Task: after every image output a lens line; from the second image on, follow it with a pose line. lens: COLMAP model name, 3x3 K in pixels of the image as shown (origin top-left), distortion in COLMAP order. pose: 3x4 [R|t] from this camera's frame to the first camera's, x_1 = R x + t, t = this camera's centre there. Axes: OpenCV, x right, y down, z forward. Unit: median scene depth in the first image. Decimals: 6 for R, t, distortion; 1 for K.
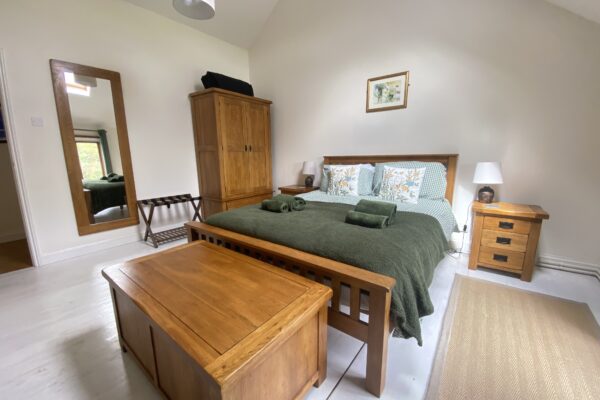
lens RADIAL K [[241.9, 0, 296.3], [0, 241.9, 201.6], [0, 0, 1]] dist [0.015478, -0.018233]
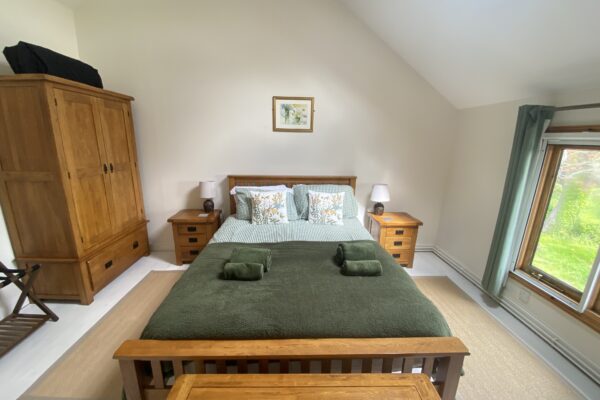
lens RADIAL K [[241.9, 0, 299.2], [0, 241.9, 199.7], [0, 0, 1]] dist [0.015478, -0.018233]
pose [[0.764421, -0.128604, 0.631761, -0.296043], [0.096942, 0.991690, 0.084575, -0.182558], [-0.637388, -0.003407, 0.770536, 0.209678]]
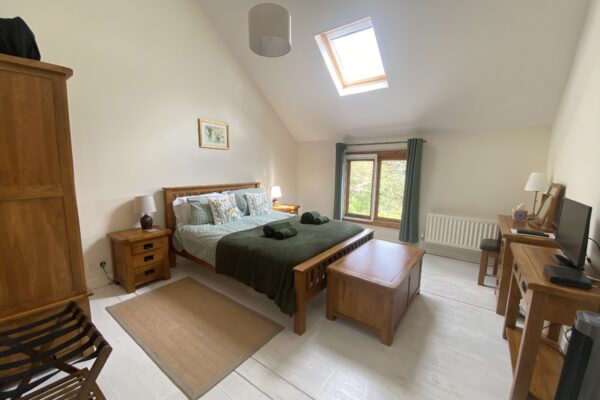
lens RADIAL K [[241.9, 0, 299.8], [0, 241.9, 201.2], [0, 0, 1]] dist [0.015478, -0.018233]
pose [[-0.033956, -0.132584, 0.990590, -0.928230], [0.172699, 0.975473, 0.136480, -0.214650], [-0.984389, 0.175708, -0.010227, 0.651753]]
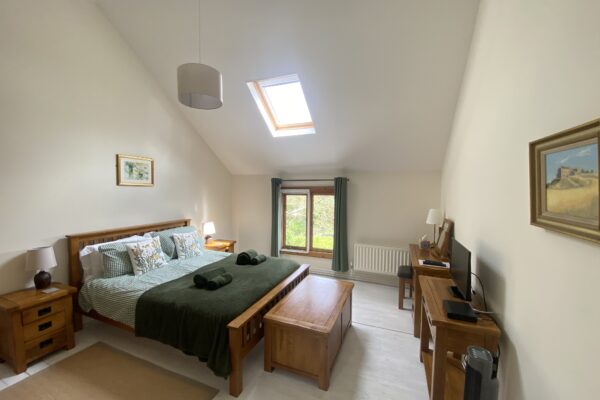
lens RADIAL K [[241.9, 0, 299.1], [0, 241.9, 201.3], [0, 0, 1]] dist [0.015478, -0.018233]
pose [[-0.286332, -0.039251, 0.957326, -0.939958], [0.170056, 0.981215, 0.091094, -0.289637], [-0.942918, 0.188882, -0.274278, 0.632491]]
